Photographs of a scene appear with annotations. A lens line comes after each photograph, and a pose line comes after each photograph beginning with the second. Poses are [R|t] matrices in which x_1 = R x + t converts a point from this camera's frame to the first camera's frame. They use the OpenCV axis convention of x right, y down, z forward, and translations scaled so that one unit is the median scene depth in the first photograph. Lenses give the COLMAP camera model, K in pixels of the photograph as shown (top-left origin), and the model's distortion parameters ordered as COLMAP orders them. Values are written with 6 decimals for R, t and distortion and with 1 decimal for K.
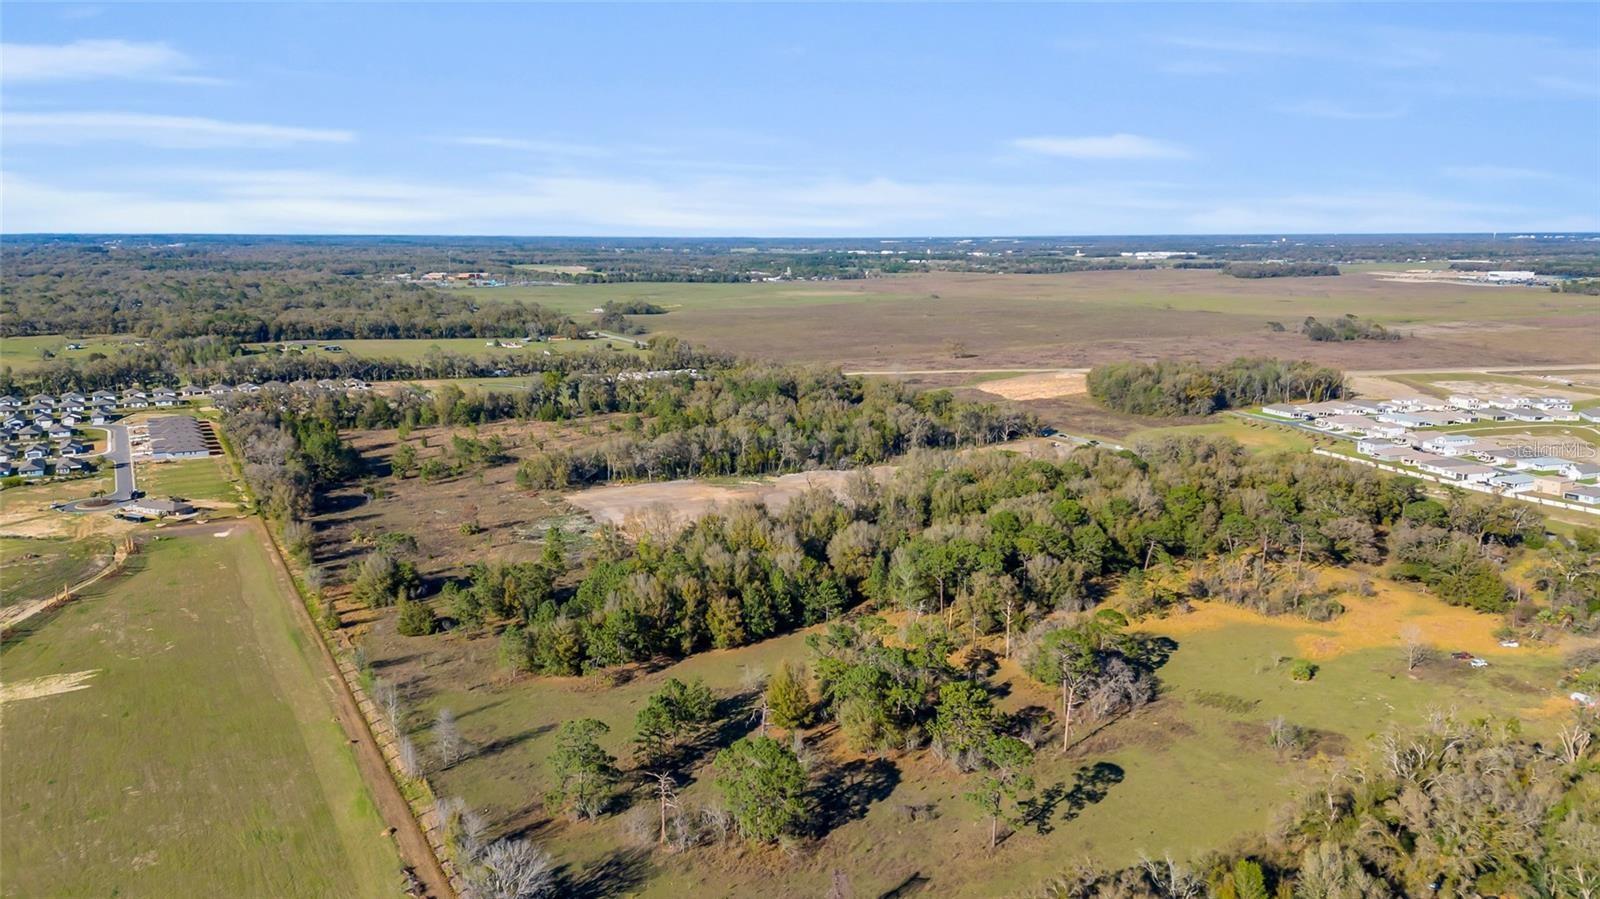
lens RADIAL K [[1177.0, 0, 800.0], [0, 1177.0, 449.5], [0, 0, 1]] dist [0.110878, -0.151684]
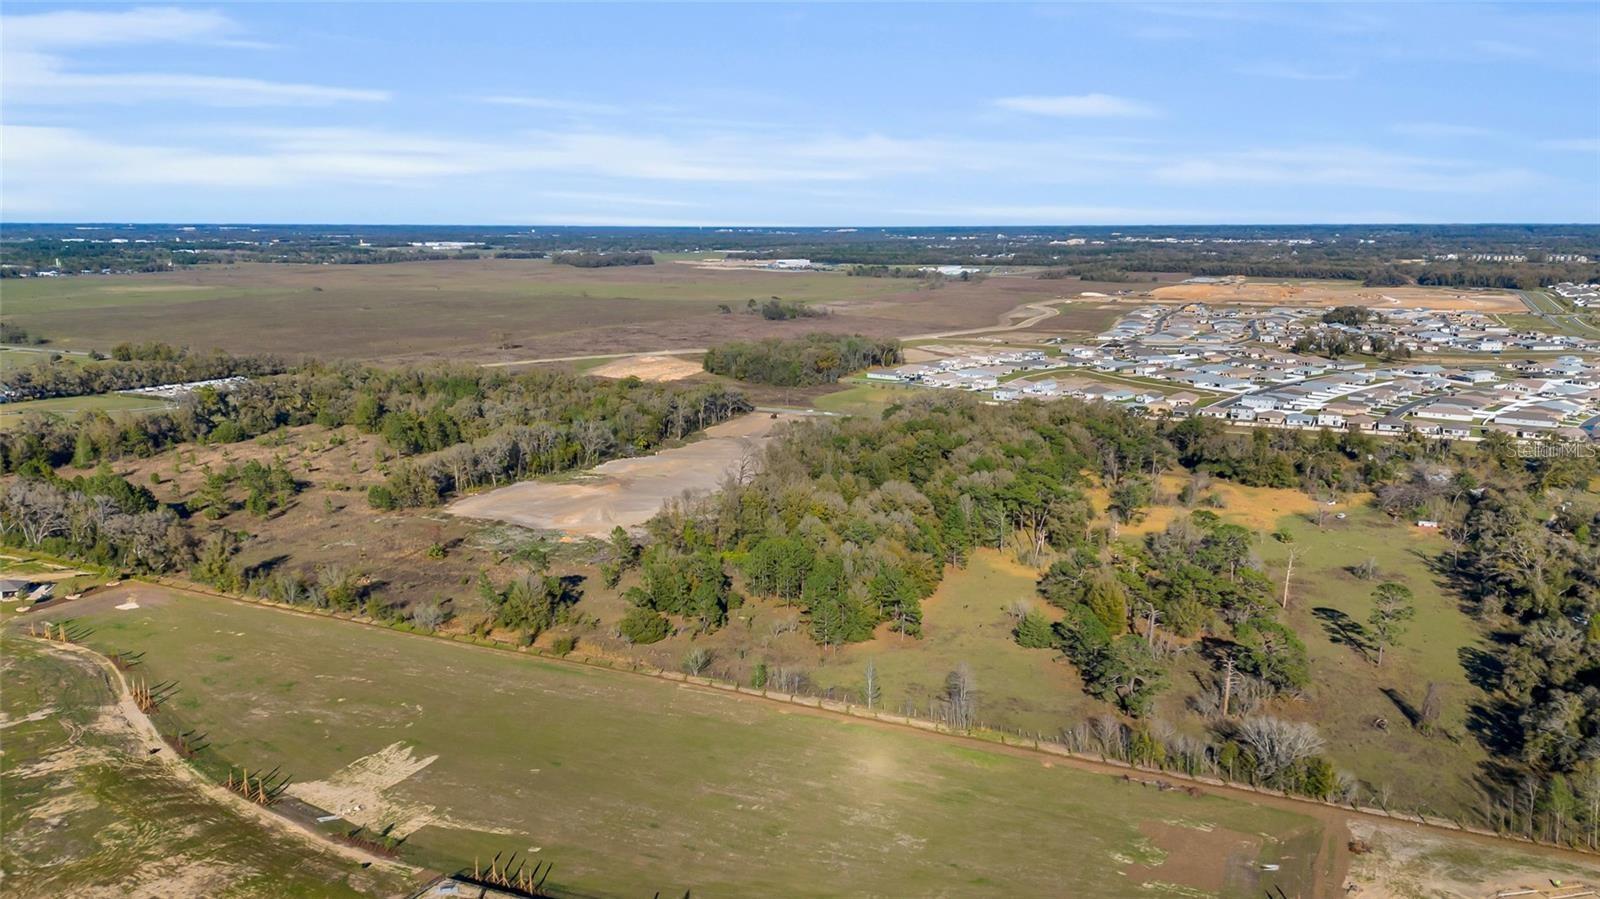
lens RADIAL K [[1197.9, 0, 800.0], [0, 1197.9, 449.5], [0, 0, 1]] dist [0.111558, -0.147607]
pose [[0.824364, -0.102423, 0.556717, -0.318194], [0.099682, 0.994392, 0.035340, -0.008343], [-0.557214, 0.026362, 0.829950, 0.054203]]
